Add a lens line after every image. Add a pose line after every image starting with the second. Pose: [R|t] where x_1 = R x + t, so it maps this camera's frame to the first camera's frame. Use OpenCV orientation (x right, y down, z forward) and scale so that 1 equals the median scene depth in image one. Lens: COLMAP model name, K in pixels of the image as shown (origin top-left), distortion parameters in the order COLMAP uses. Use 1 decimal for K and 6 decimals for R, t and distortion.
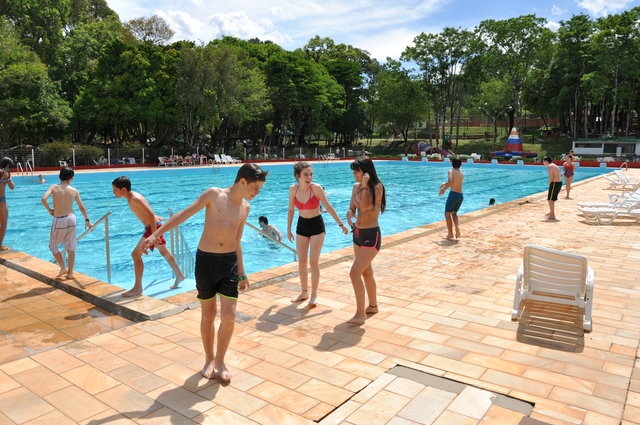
lens RADIAL K [[499.3, 0, 320.6], [0, 499.3, 210.2], [0, 0, 1]] dist [-0.149692, 0.119448]
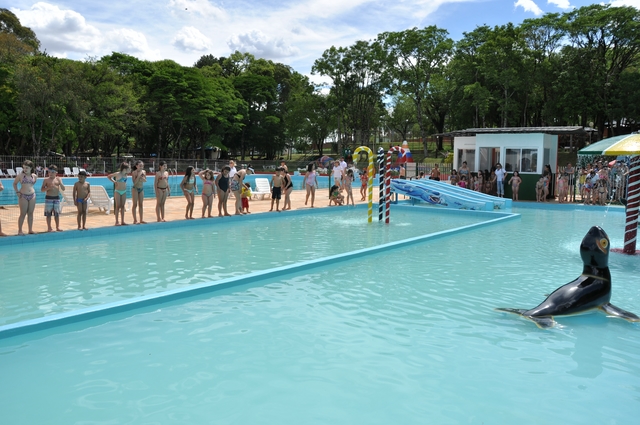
lens RADIAL K [[499.3, 0, 315.6], [0, 499.3, 211.6], [0, 0, 1]] dist [-0.149692, 0.119448]
pose [[0.999270, 0.010276, -0.036809, 0.239894], [-0.011392, 0.999477, -0.030249, 0.002358], [0.036478, 0.030646, 0.998864, 0.014239]]
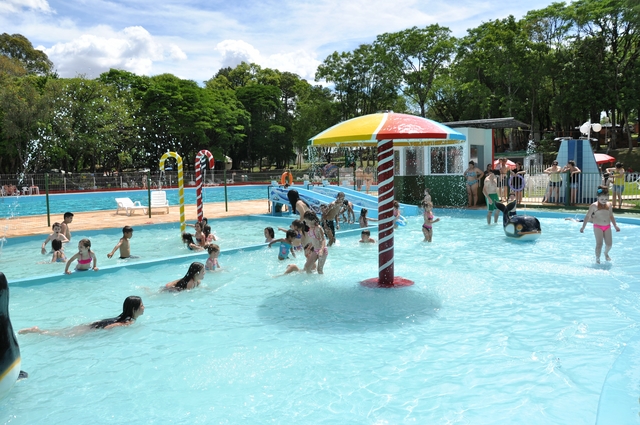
lens RADIAL K [[499.3, 0, 316.2], [0, 499.3, 213.3], [0, 0, 1]] dist [-0.149692, 0.119448]
pose [[0.992515, -0.018108, -0.120771, 0.316189], [0.012695, 0.998886, -0.045440, -0.000337], [0.121460, 0.043566, 0.991640, 0.048998]]
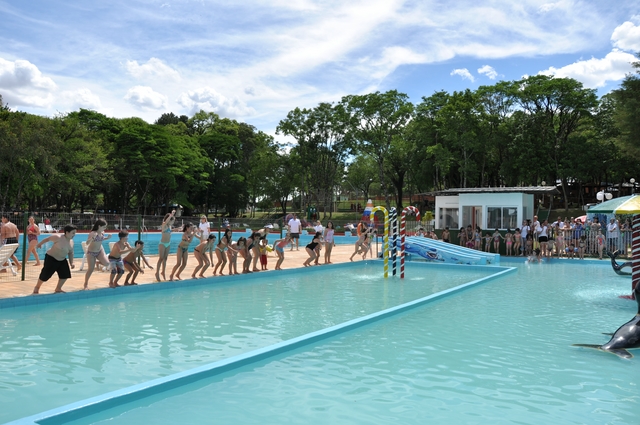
lens RADIAL K [[499.3, 0, 314.1], [0, 499.3, 212.7], [0, 0, 1]] dist [-0.149692, 0.119448]
pose [[0.998506, 0.009119, 0.053872, 0.213592], [-0.001274, 0.989593, -0.143891, 0.003537], [-0.054624, 0.143607, 0.988126, 0.004012]]
